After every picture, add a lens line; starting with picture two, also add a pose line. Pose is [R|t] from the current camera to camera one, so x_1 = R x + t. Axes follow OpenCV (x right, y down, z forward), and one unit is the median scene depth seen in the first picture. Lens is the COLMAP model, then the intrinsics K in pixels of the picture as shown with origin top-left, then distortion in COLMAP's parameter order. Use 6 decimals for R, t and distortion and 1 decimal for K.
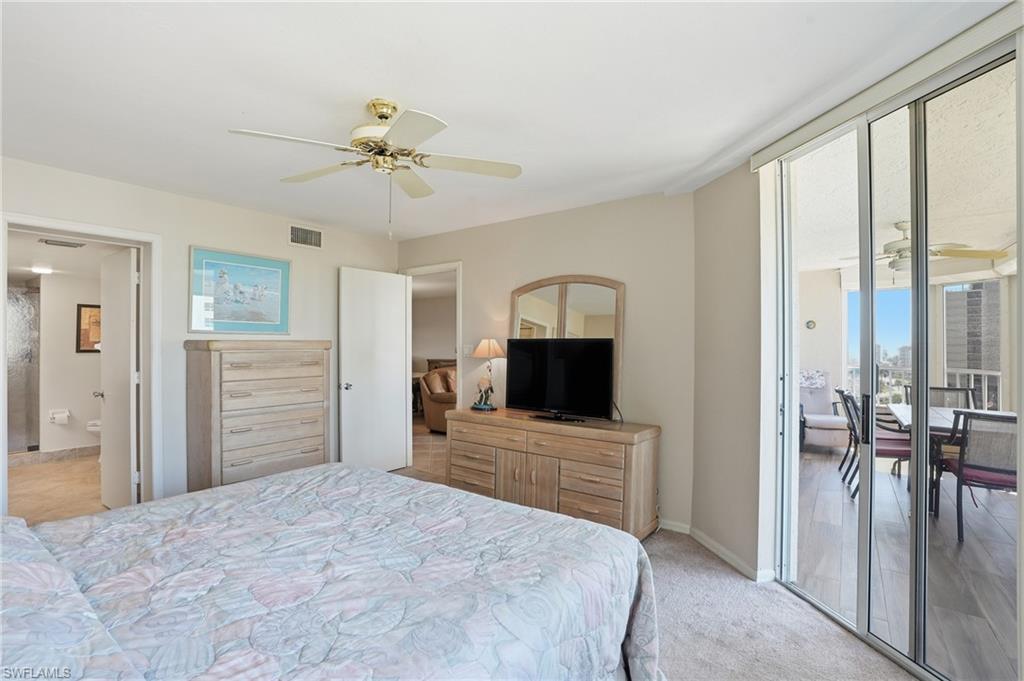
lens RADIAL K [[475.2, 0, 510.8], [0, 475.2, 344.2], [0, 0, 1]] dist [-0.073742, 0.027862]
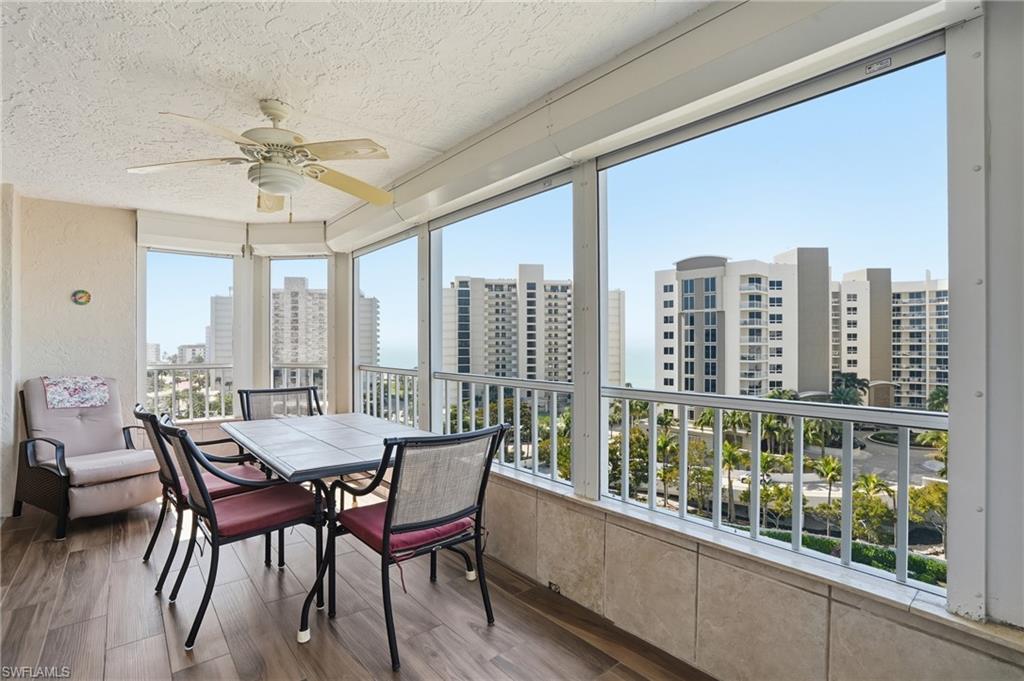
lens RADIAL K [[482.8, 0, 510.5], [0, 482.8, 337.9], [0, 0, 1]] dist [-0.067980, 0.024766]
pose [[0.246557, 0.006272, 0.969108, 0.271171], [0.004686, 0.999960, -0.007664, 0.019212], [-0.969117, 0.006431, 0.246517, 0.415706]]
